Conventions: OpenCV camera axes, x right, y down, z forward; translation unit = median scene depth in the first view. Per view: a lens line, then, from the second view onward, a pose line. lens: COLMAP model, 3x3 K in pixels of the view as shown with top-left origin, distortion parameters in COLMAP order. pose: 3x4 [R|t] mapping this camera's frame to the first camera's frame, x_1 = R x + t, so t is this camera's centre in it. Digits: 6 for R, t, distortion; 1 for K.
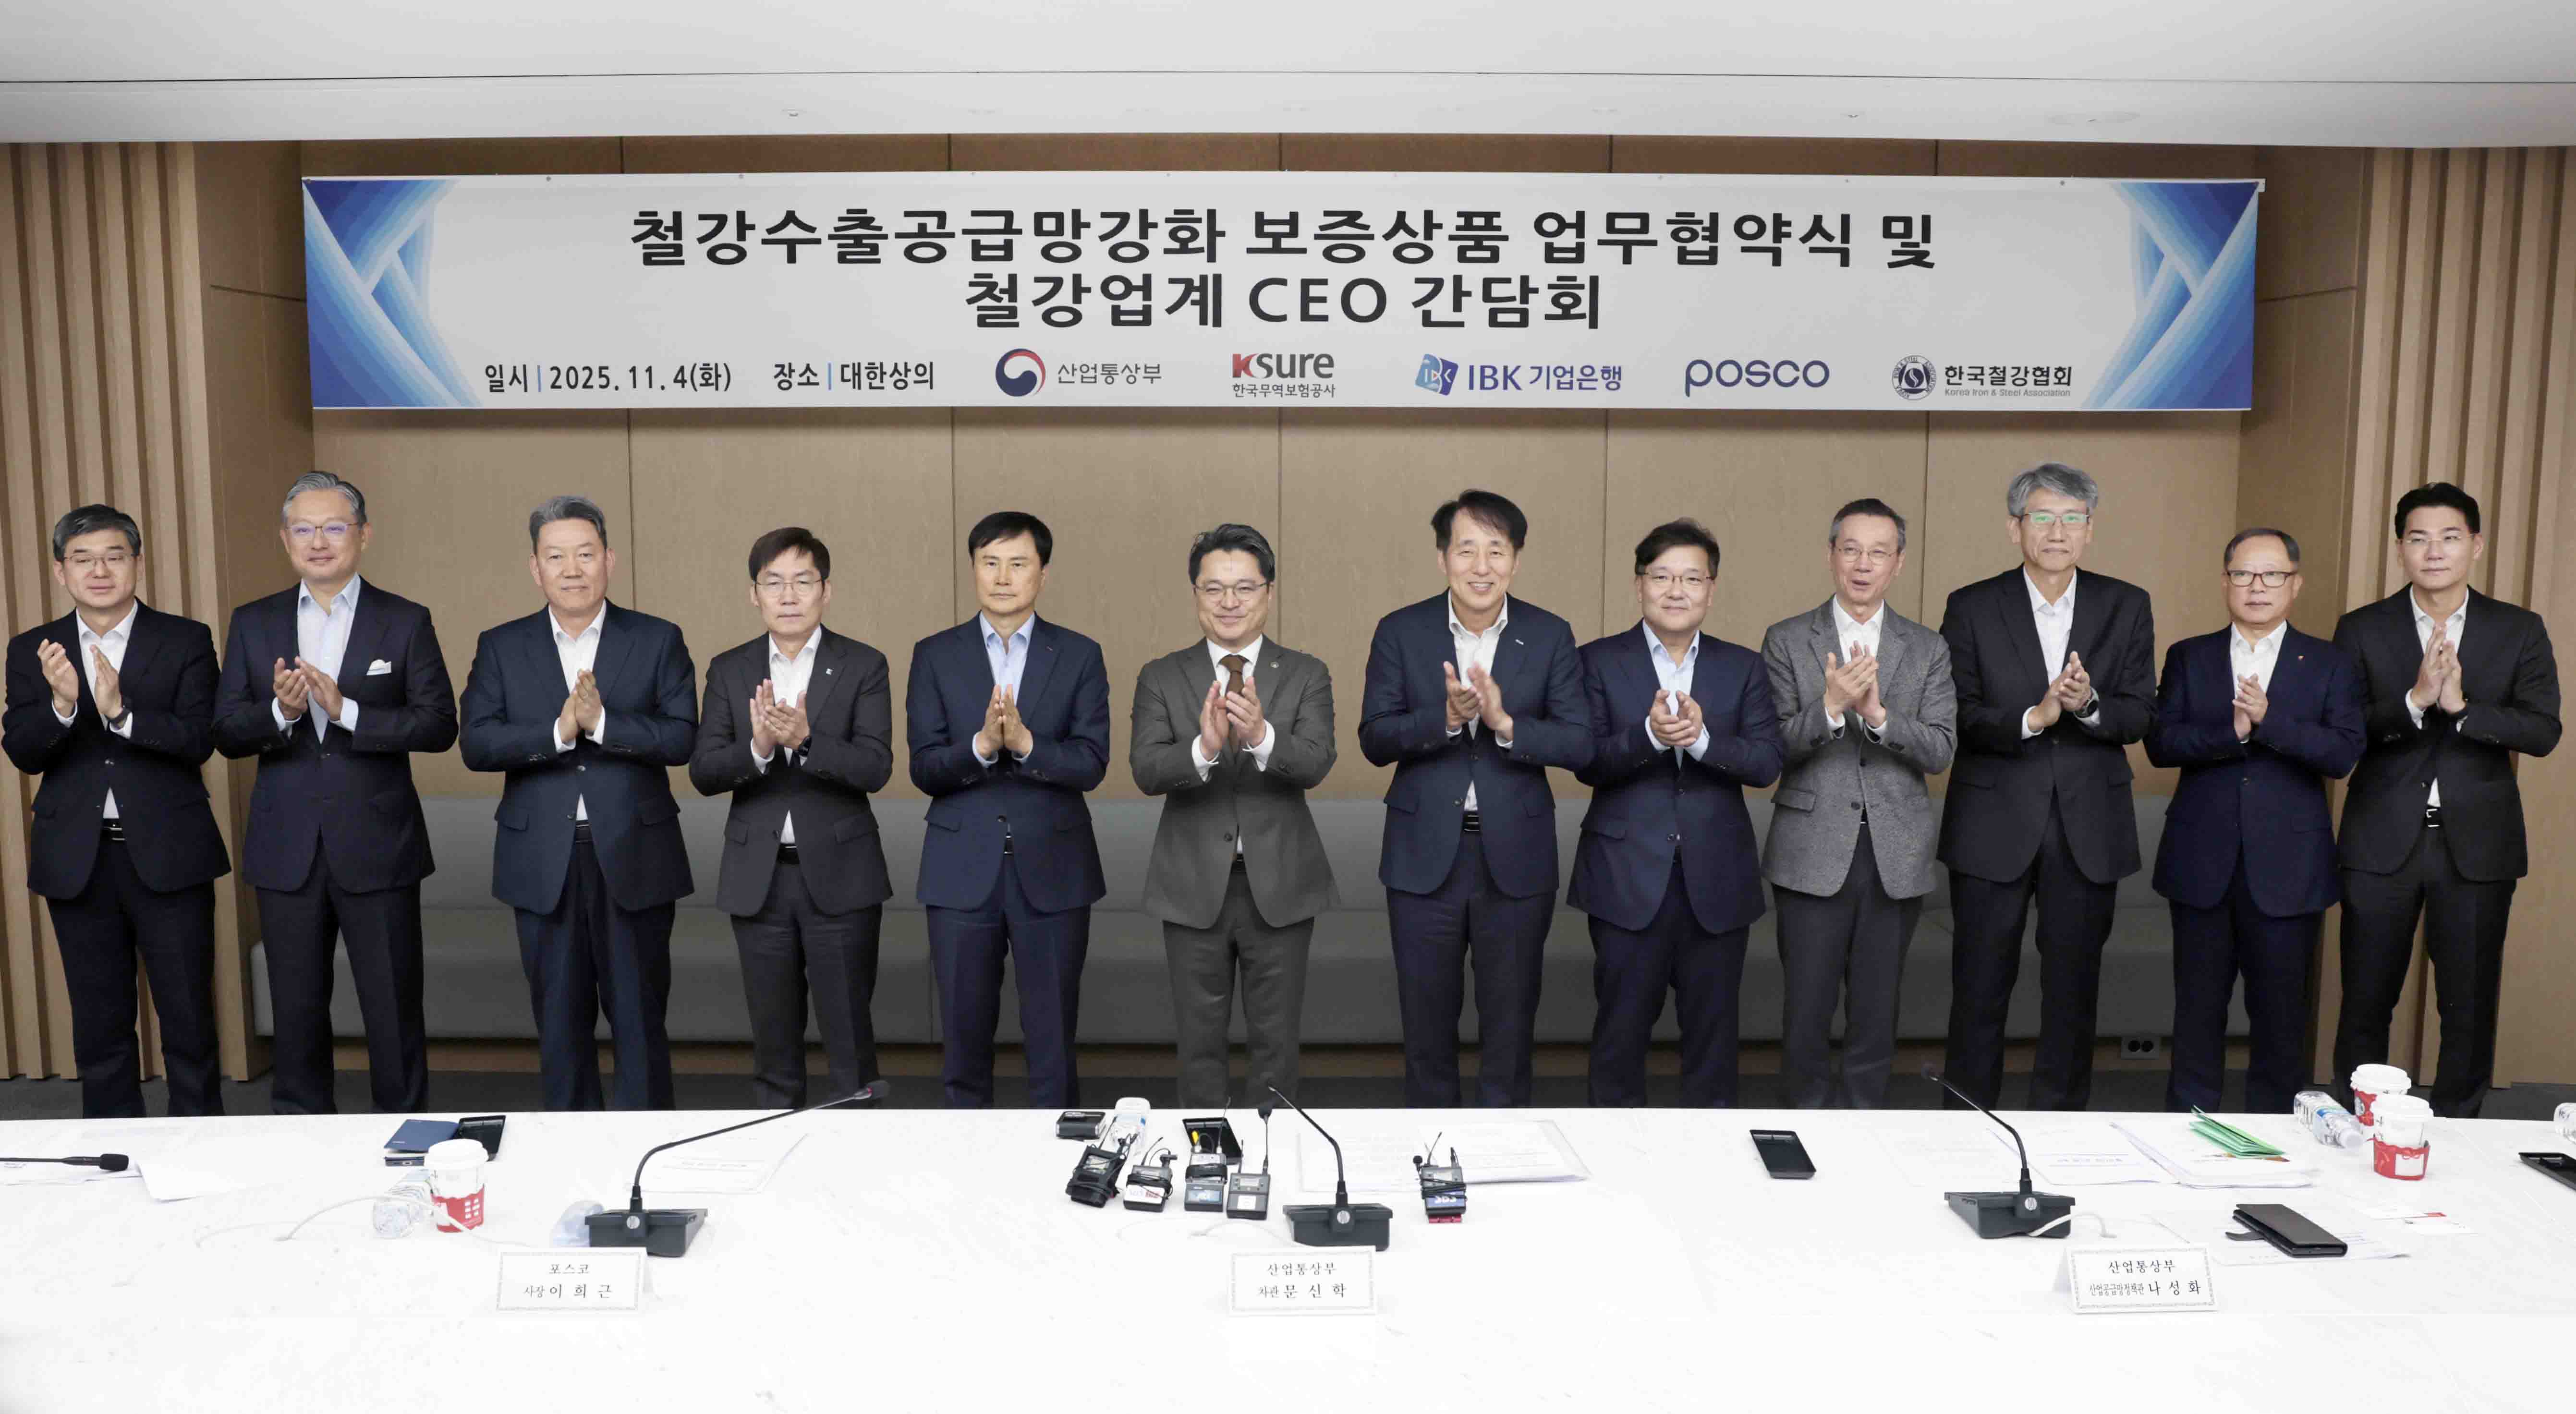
lens RADIAL K [[1813.1, 0, 1204.7], [0, 1813.1, 745.1], [0, 0, 1]] dist [-0.071293, 0.064942]
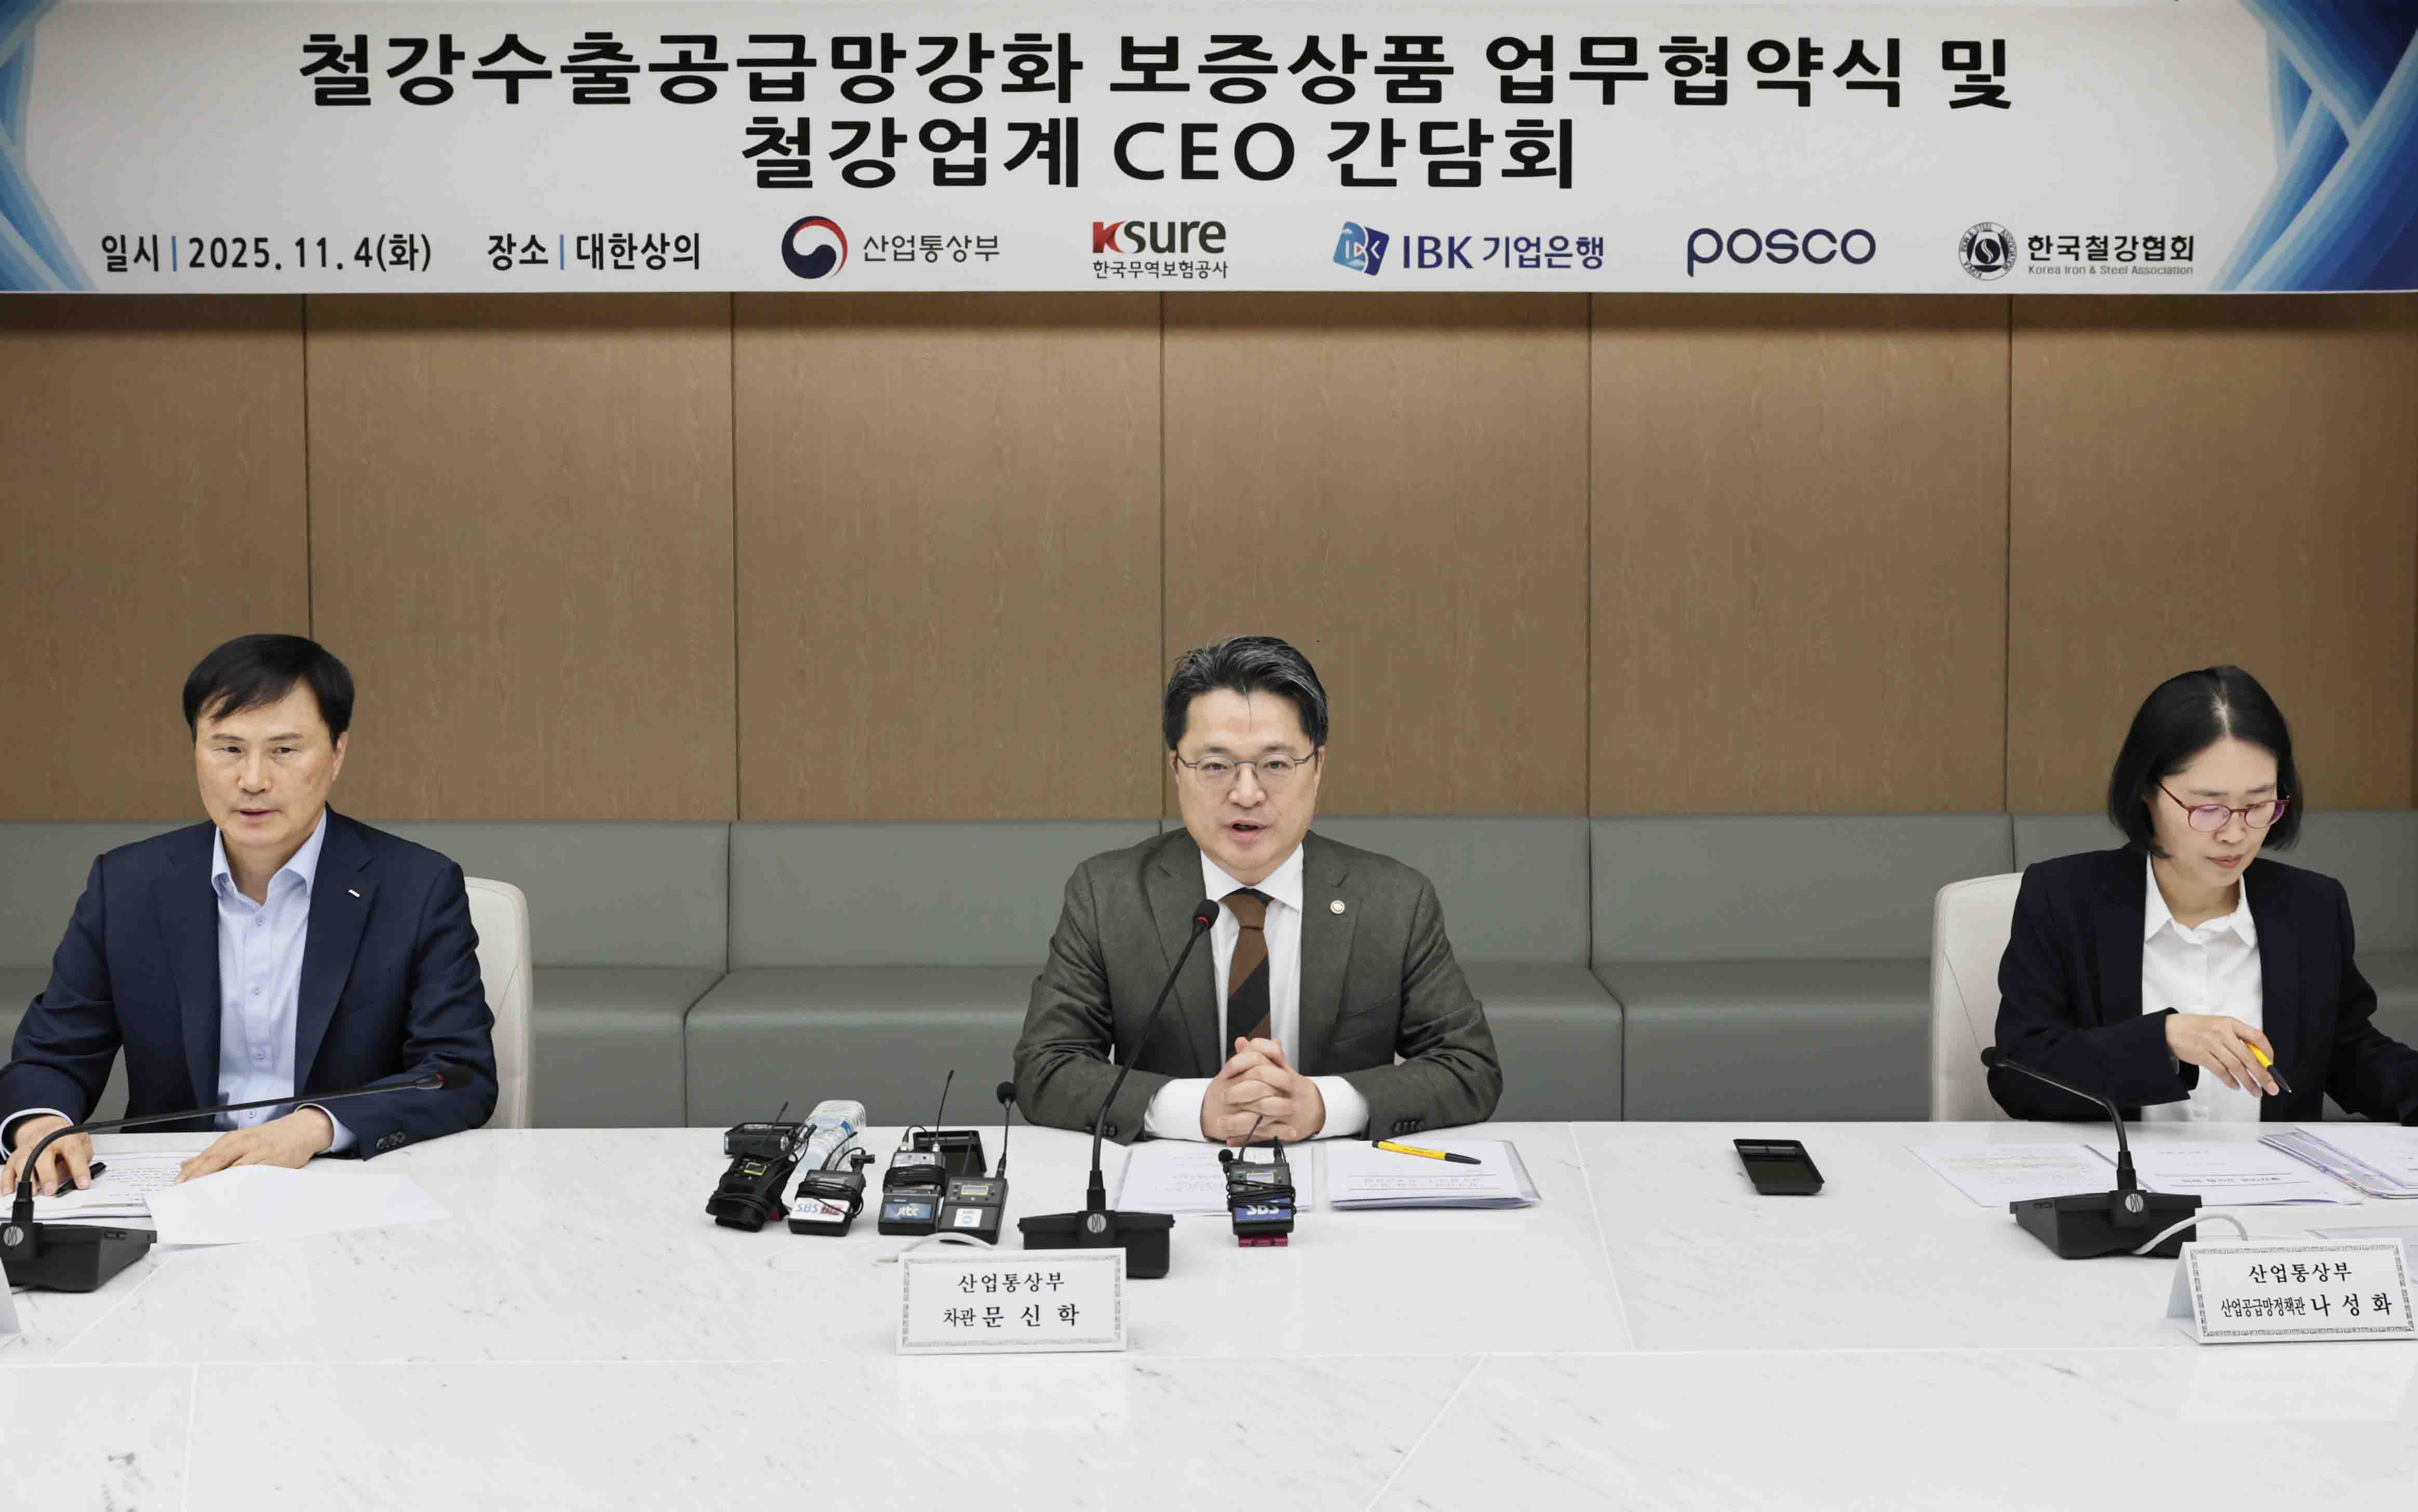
lens RADIAL K [[2228.8, 0, 1209.0], [0, 2228.8, 756.0], [0, 0, 1]] dist [-0.057864, 0.083644]
pose [[0.999824, -0.001755, 0.018659, 0.046808], [0.002832, 0.998322, -0.057845, 0.062468], [-0.018526, 0.057888, 0.998151, 0.079633]]
